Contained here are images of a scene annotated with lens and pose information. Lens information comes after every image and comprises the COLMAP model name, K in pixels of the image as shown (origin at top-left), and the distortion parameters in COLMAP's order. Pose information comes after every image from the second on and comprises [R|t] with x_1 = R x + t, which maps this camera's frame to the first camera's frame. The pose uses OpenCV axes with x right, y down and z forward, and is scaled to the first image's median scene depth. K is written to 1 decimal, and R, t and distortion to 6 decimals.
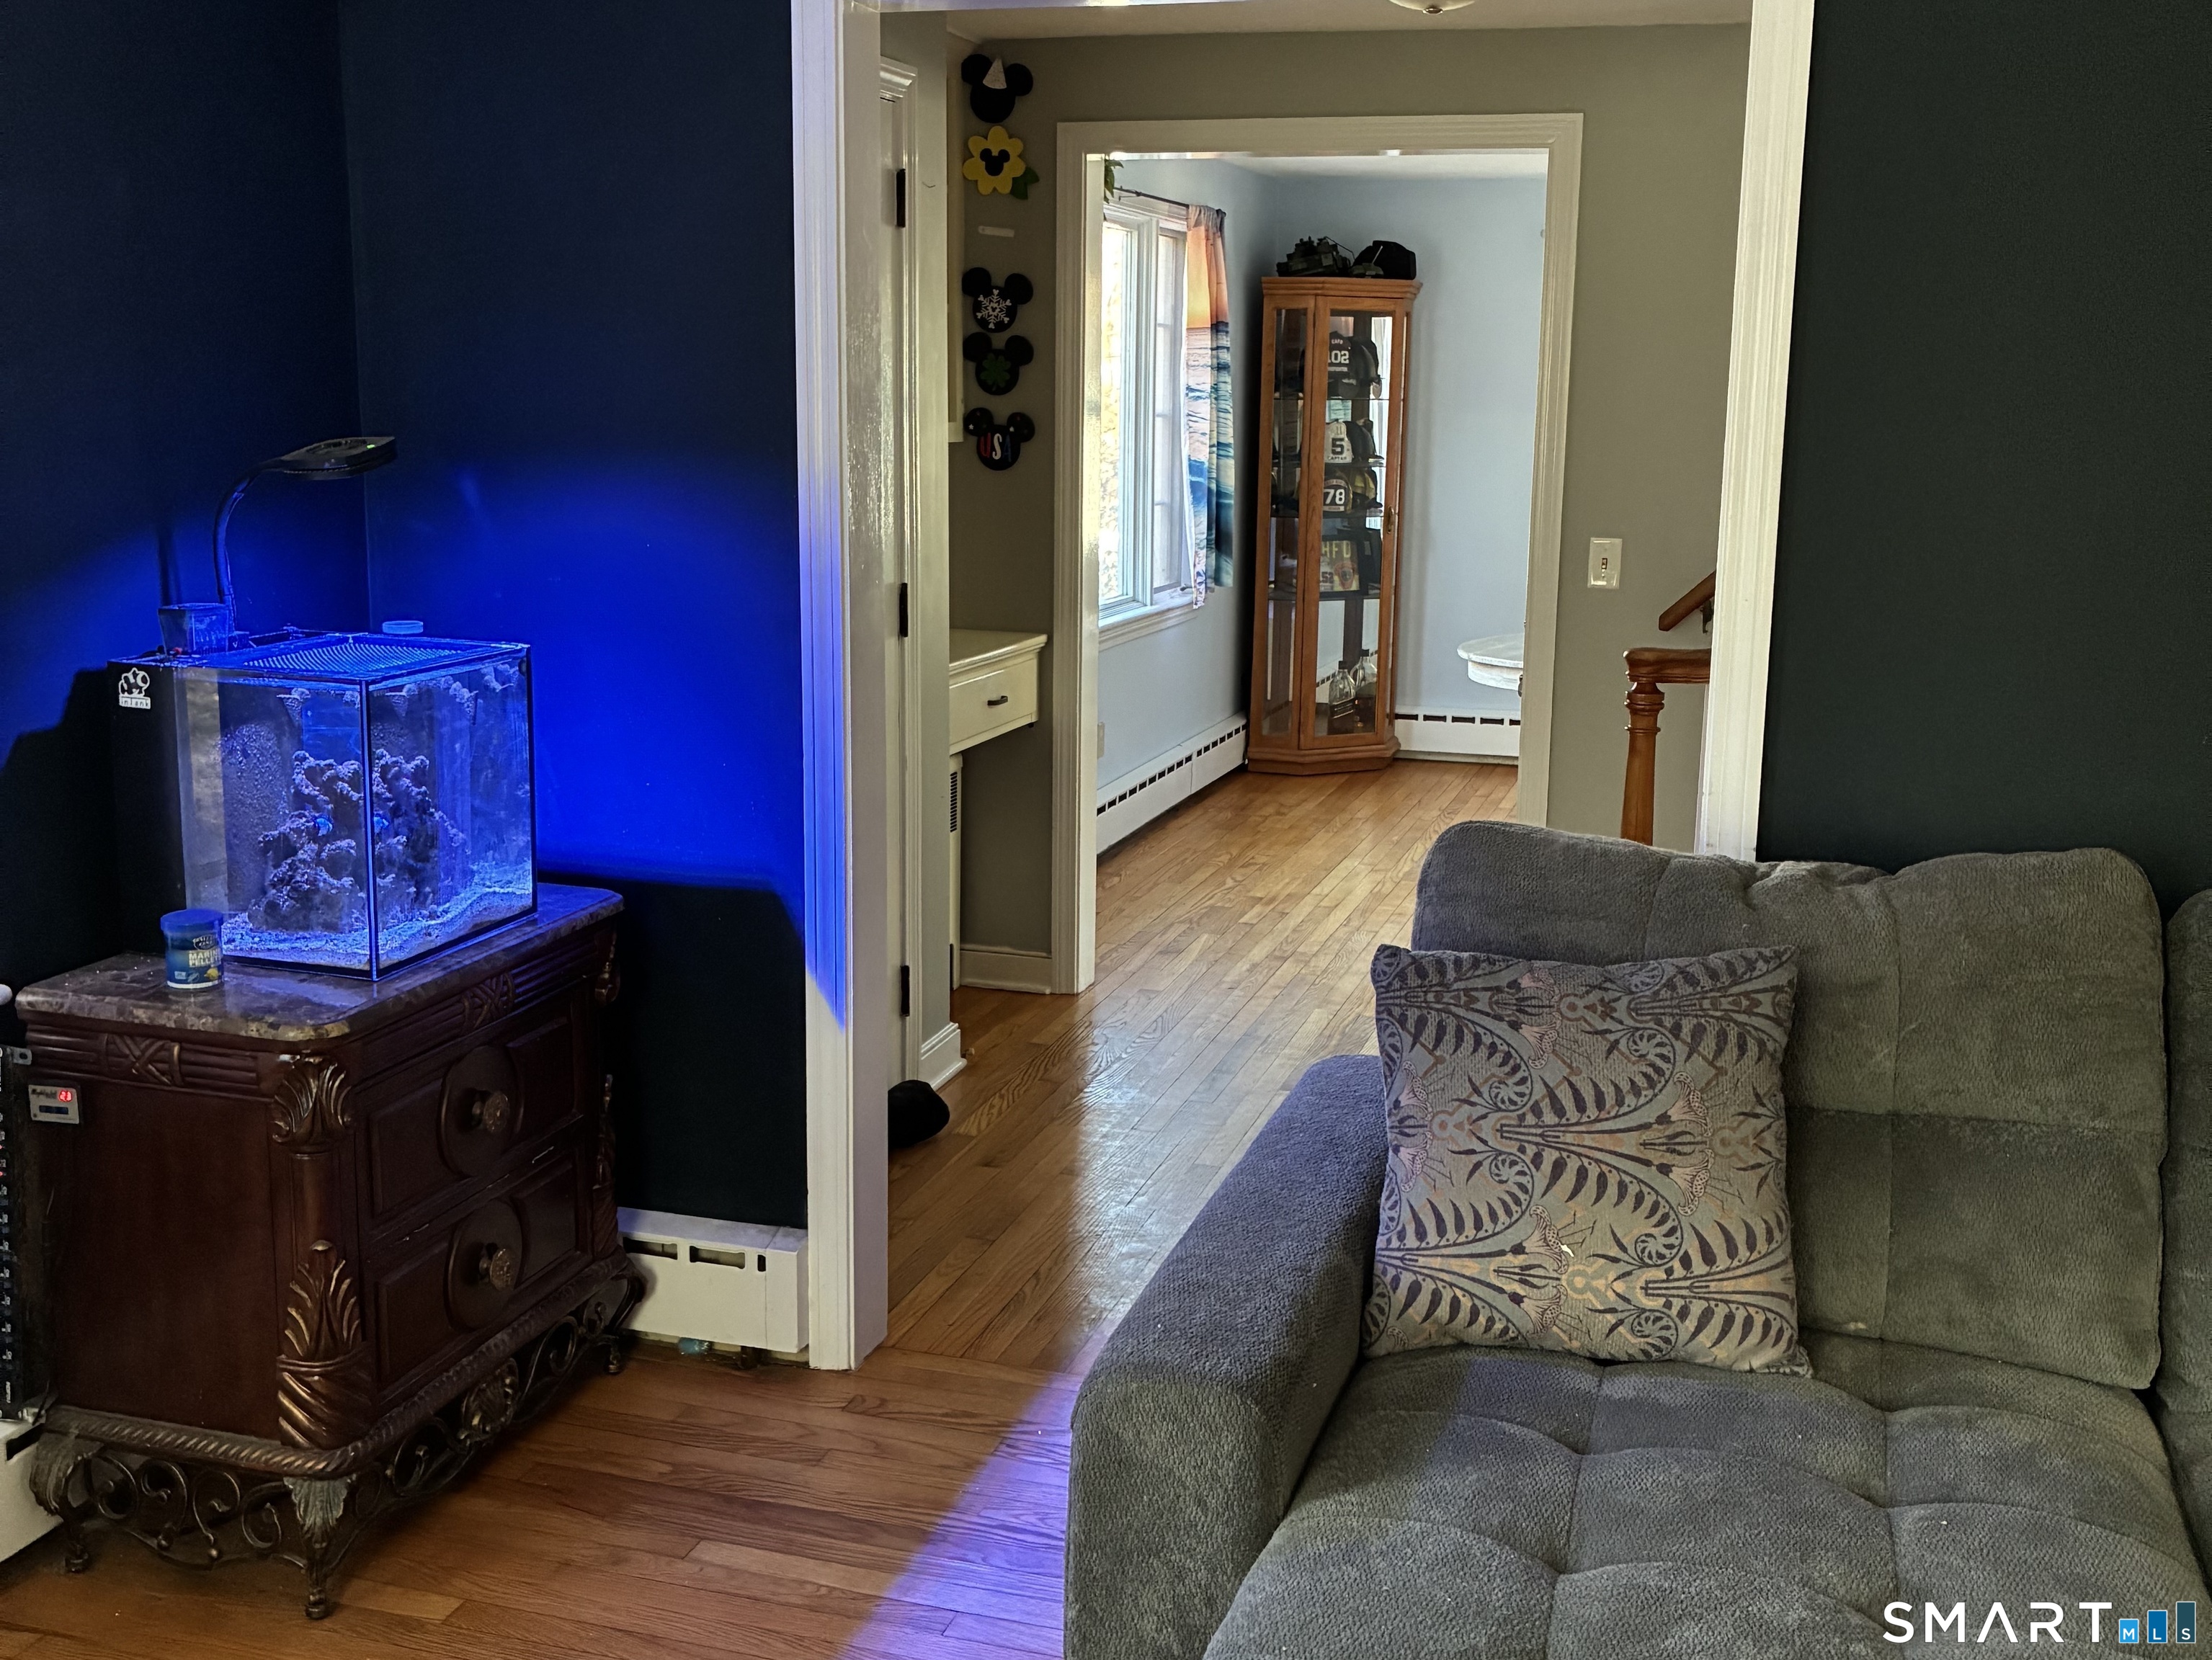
lens RADIAL K [[2206.5, 0, 1117.4], [0, 2206.5, 825.3], [0, 0, 1]] dist [0.036327, -0.039702]
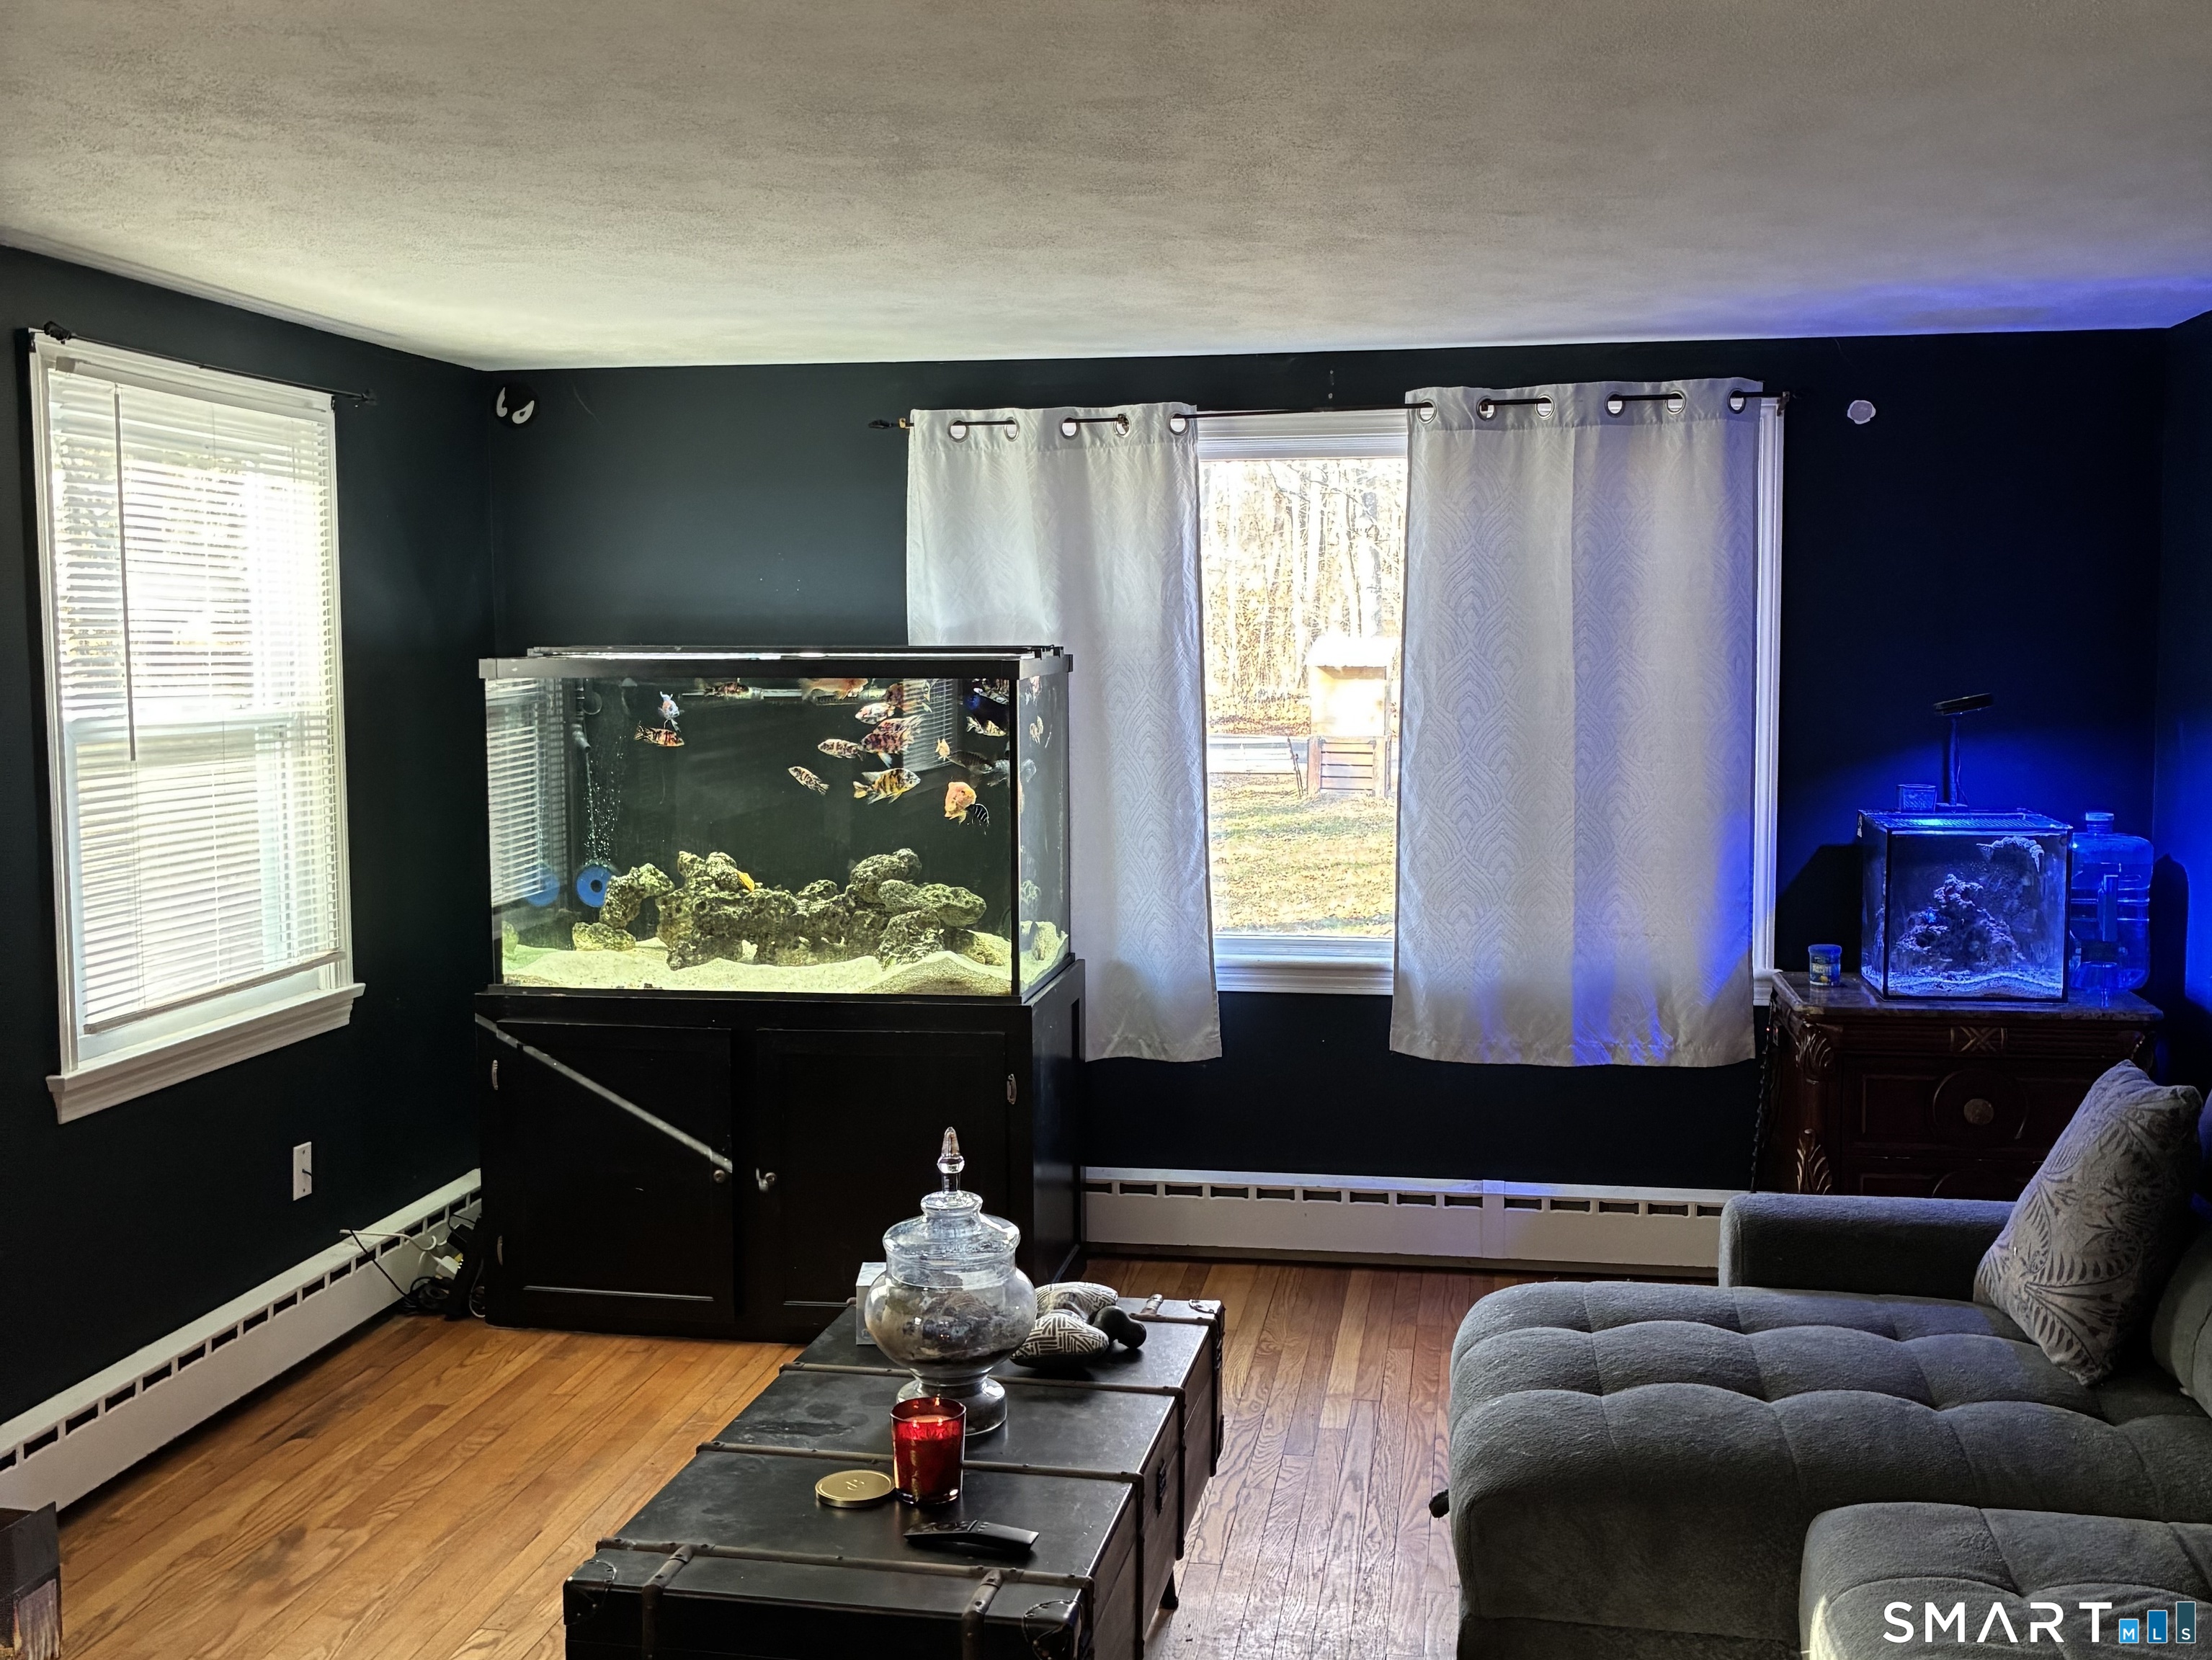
lens RADIAL K [[2206.5, 0, 1117.4], [0, 2206.5, 825.3], [0, 0, 1]] dist [0.036327, -0.039702]
pose [[0.136027, 0.073468, -0.987977, 1.288333], [-0.183870, 0.981793, 0.047693, -0.037334], [0.973493, 0.175172, 0.147059, 0.132439]]
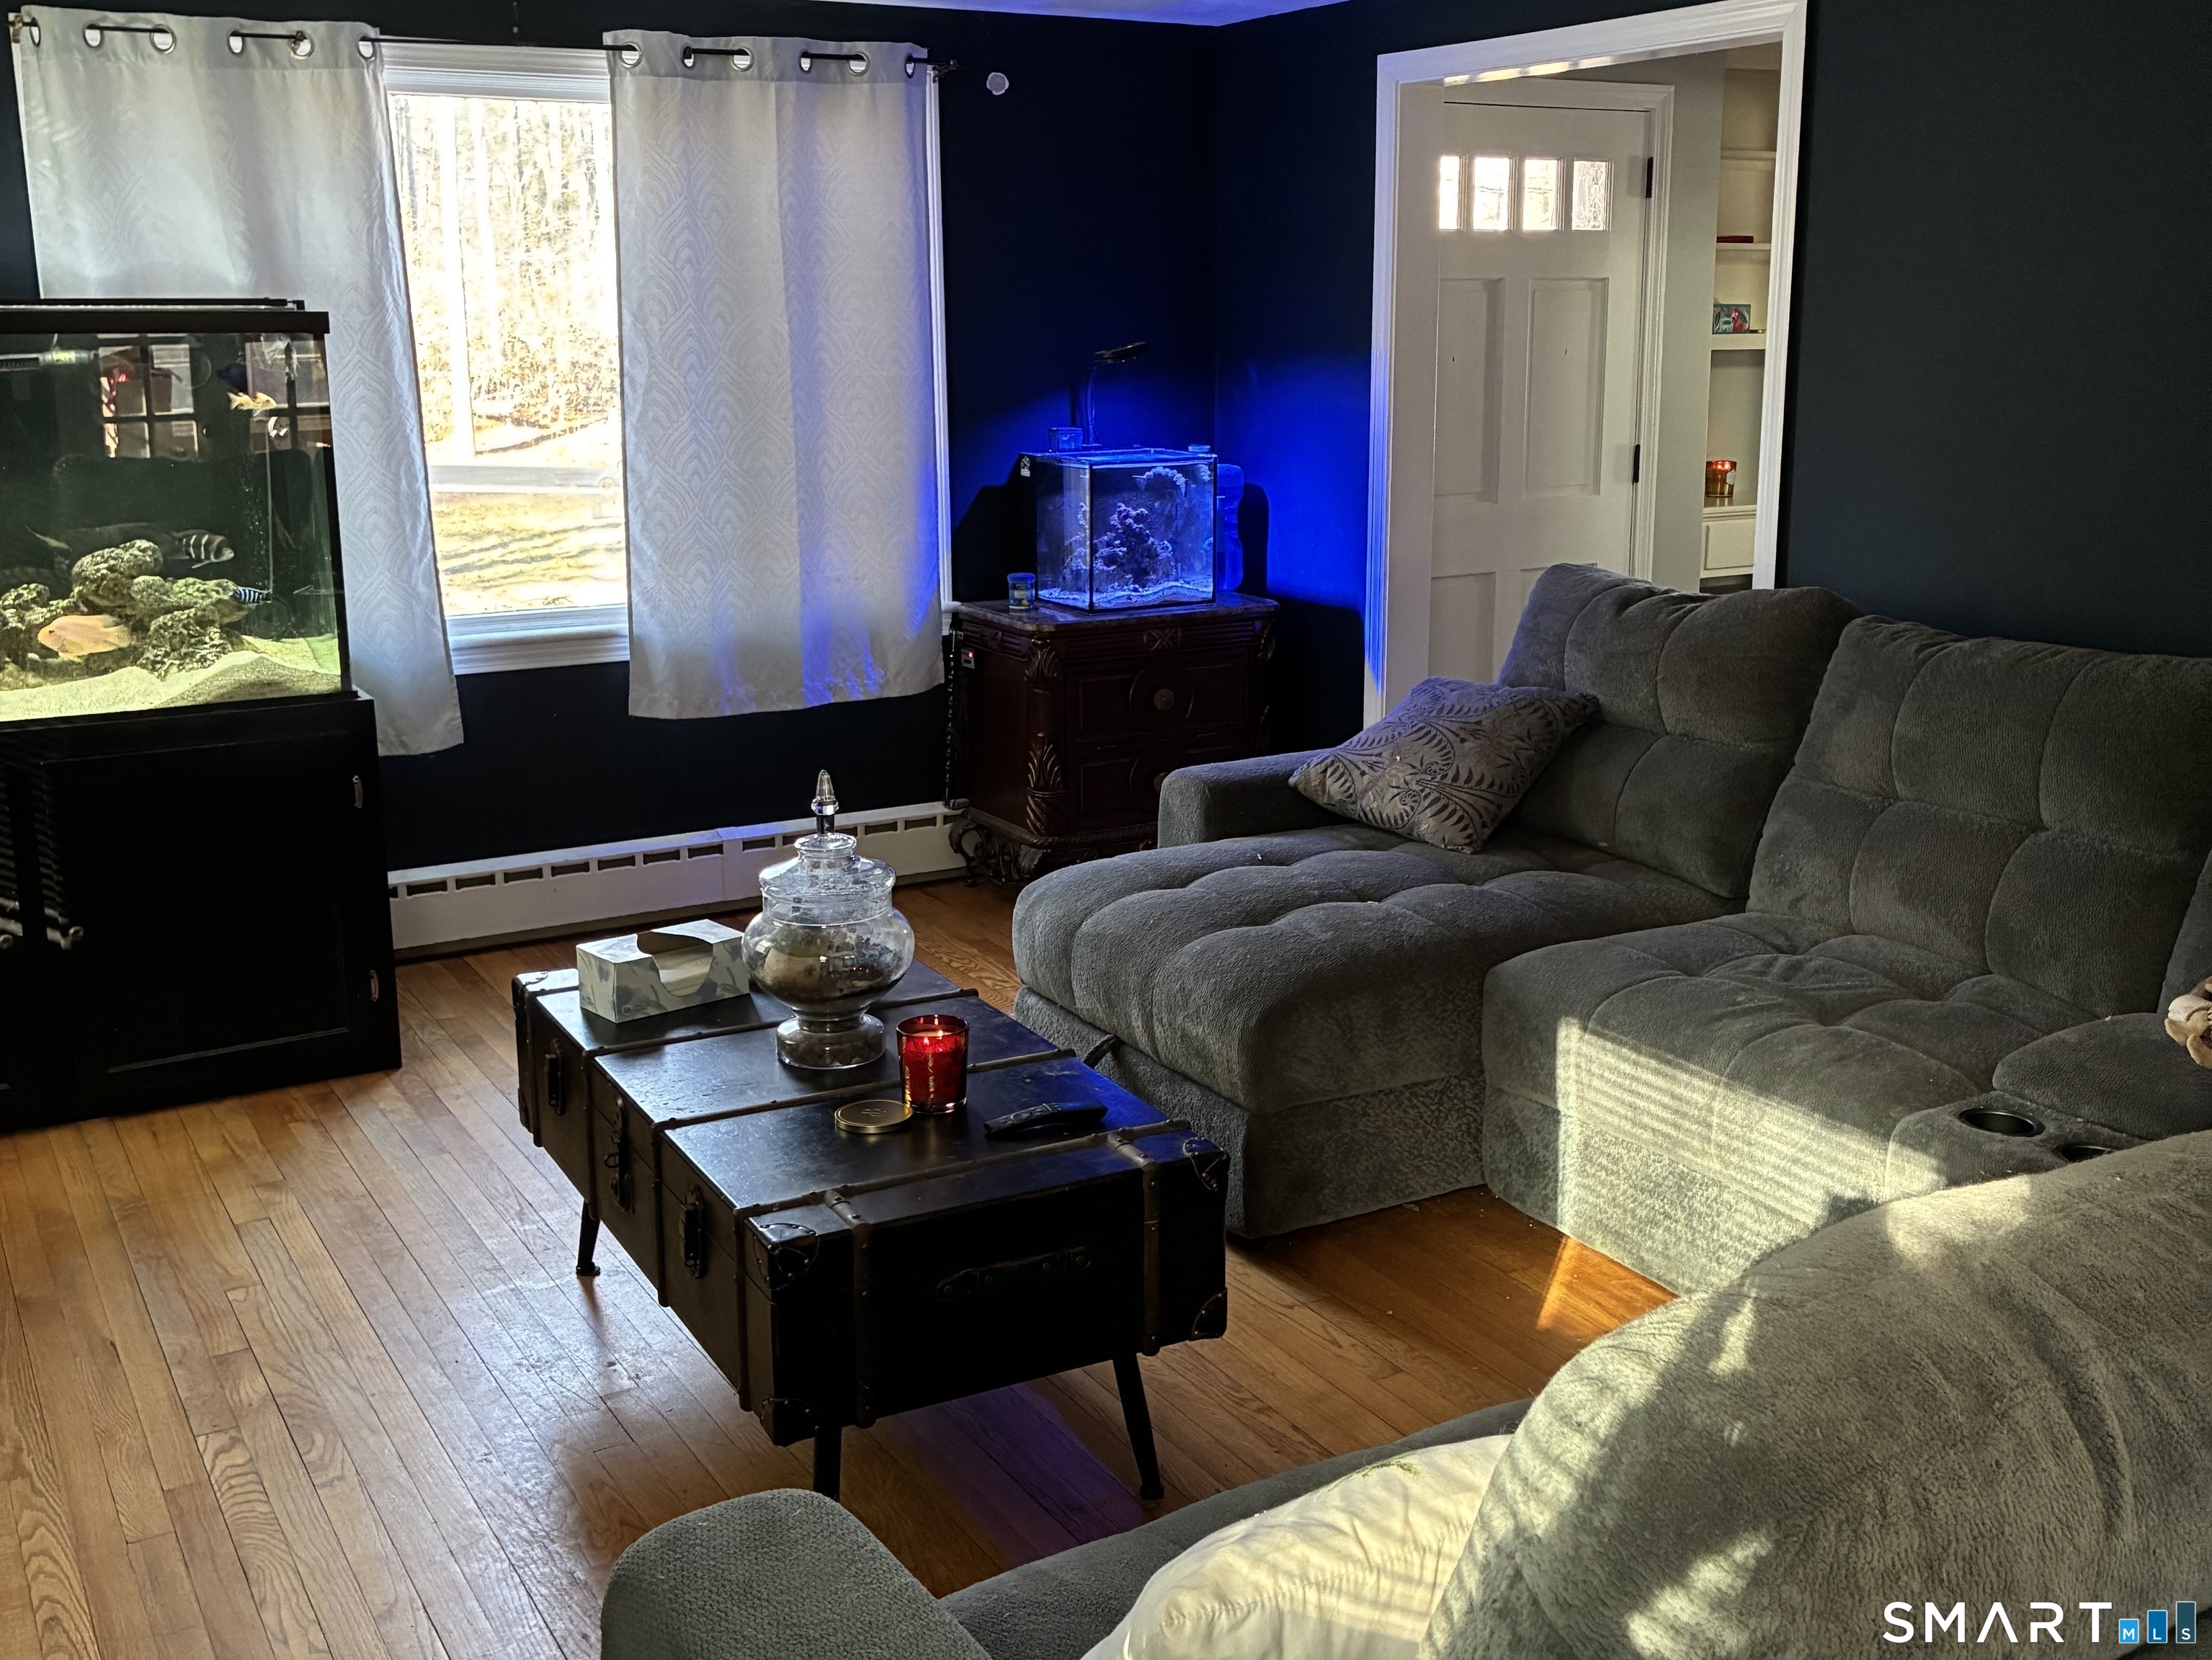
lens RADIAL K [[2206.5, 0, 1117.4], [0, 2206.5, 825.3], [0, 0, 1]] dist [0.036327, -0.039702]
pose [[0.735117, 0.135279, -0.664306, 1.044099], [-0.113663, 0.990612, 0.075949, 0.104401], [0.668344, 0.019676, 0.743592, -0.475940]]
